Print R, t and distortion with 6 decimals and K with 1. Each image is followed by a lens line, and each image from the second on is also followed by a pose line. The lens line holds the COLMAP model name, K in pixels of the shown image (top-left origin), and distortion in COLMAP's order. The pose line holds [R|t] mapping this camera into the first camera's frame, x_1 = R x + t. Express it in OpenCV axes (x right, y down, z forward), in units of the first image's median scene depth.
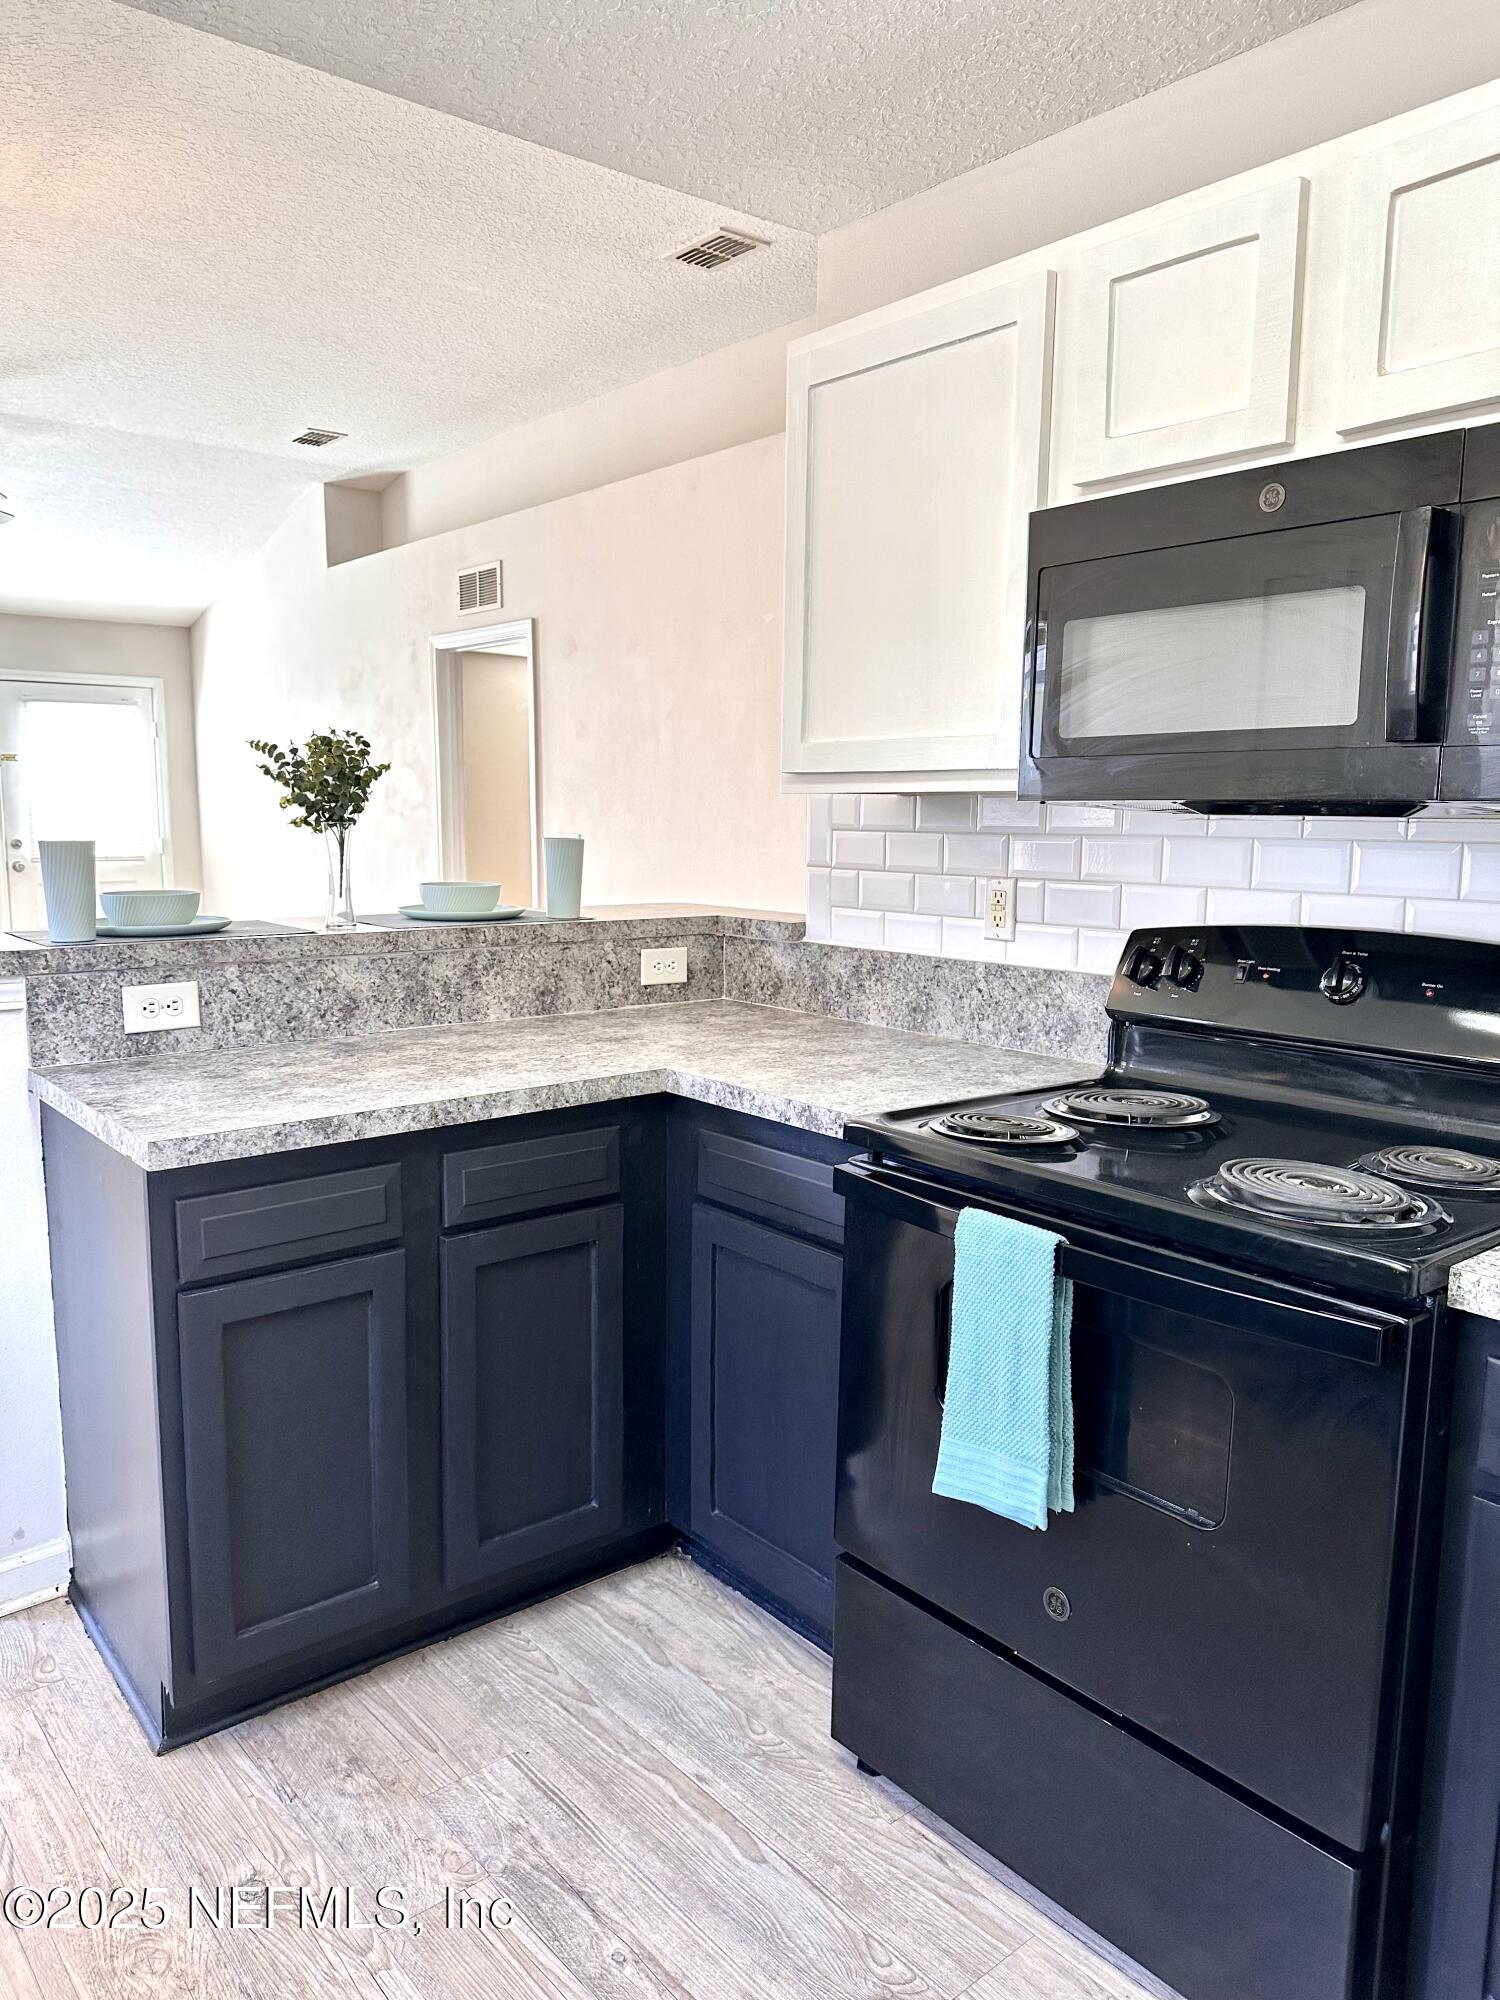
lens RADIAL K [[1390.1, 0, 750.2], [0, 1390.1, 1009.7], [0, 0, 1]] dist [0.049434, -0.036552]
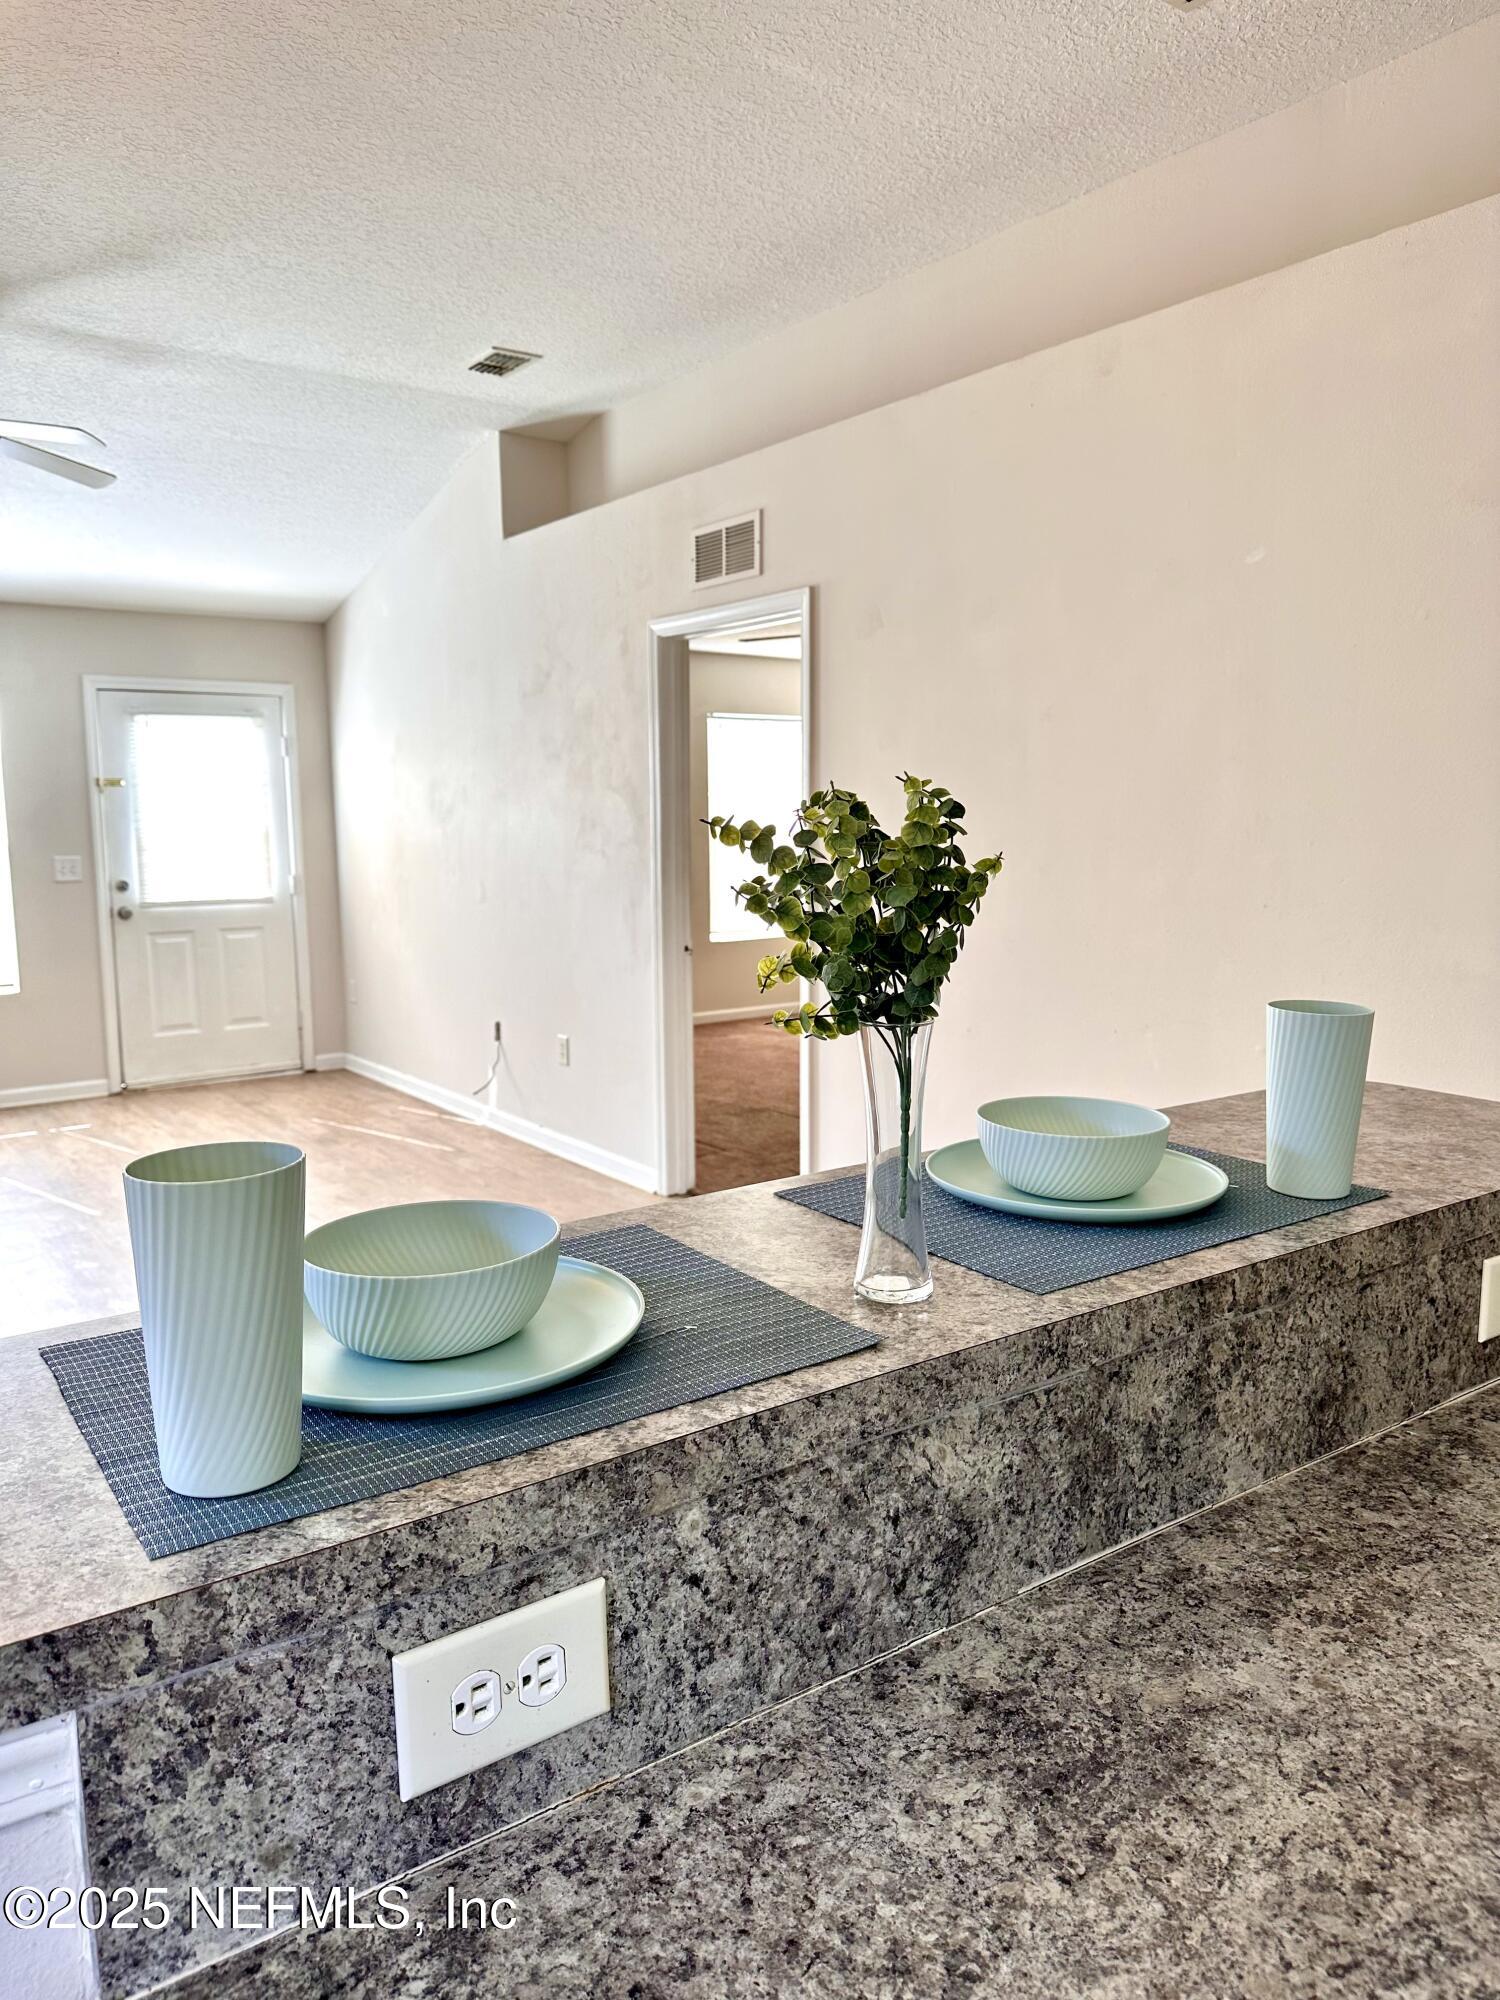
lens RADIAL K [[1390.1, 0, 748.5], [0, 1390.1, 1000.8], [0, 0, 1]] dist [0.049434, -0.036552]
pose [[0.997866, -0.003224, -0.065216, -0.303968], [0.002773, 0.999972, -0.007001, -0.134340], [0.065237, 0.006805, 0.997847, 0.607263]]
